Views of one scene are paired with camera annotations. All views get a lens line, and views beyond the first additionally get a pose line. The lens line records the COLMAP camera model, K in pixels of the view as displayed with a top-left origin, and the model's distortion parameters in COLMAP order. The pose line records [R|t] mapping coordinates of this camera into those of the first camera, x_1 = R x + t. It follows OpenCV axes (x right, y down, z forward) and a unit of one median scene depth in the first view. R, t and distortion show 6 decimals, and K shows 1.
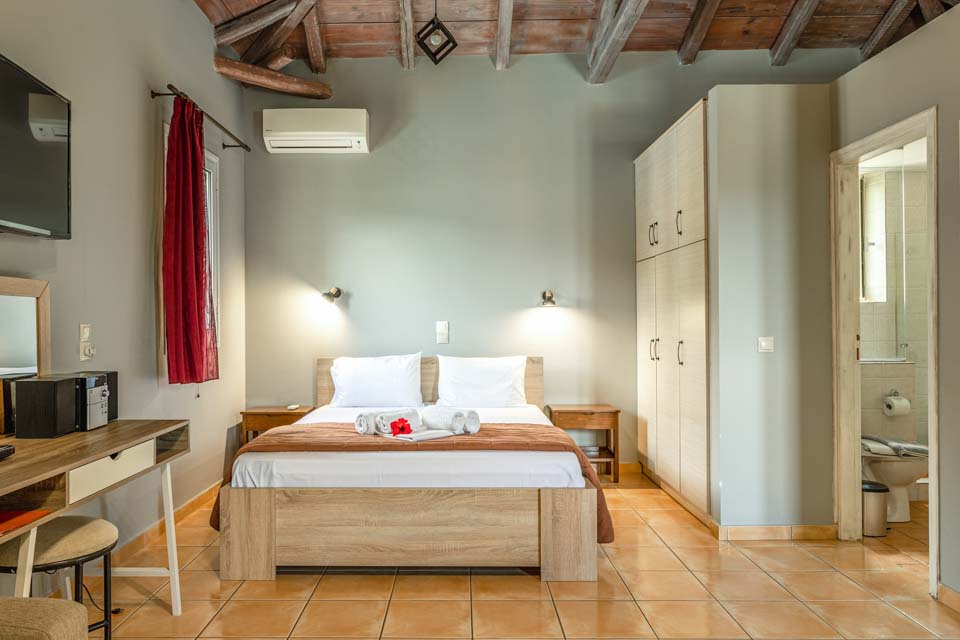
lens RADIAL K [[705.1, 0, 471.6], [0, 705.1, 316.3], [0, 0, 1]] dist [-0.021877, -0.004116]
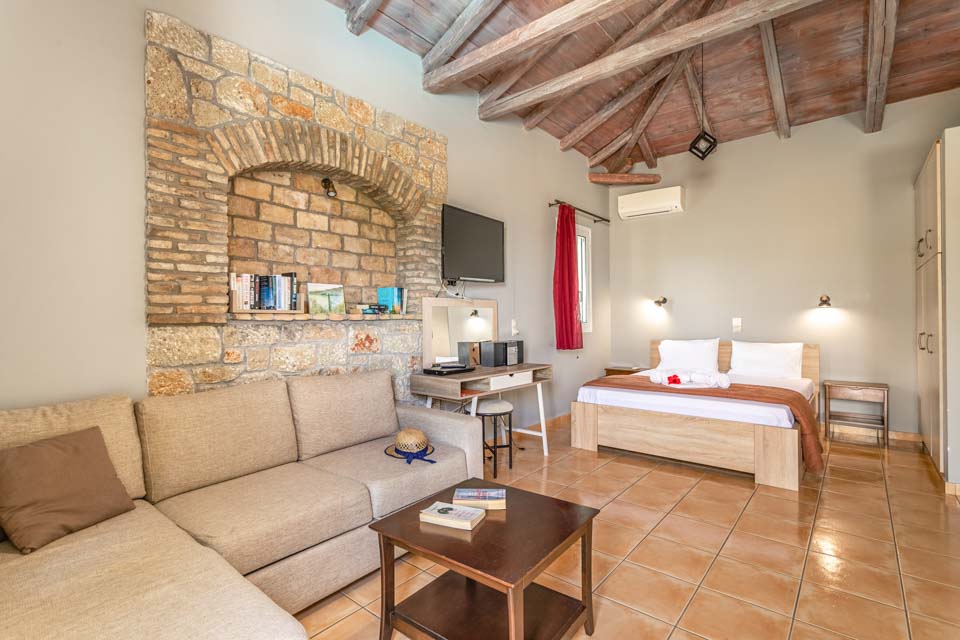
lens RADIAL K [[461.1, 0, 482.0], [0, 461.1, 319.9], [0, 0, 1]] dist [0.000116, -0.000135]
pose [[0.780887, 0.003253, -0.624664, 0.223853], [0.003134, 0.999953, 0.009126, -0.000004], [0.624664, -0.009084, 0.780841, -0.156430]]
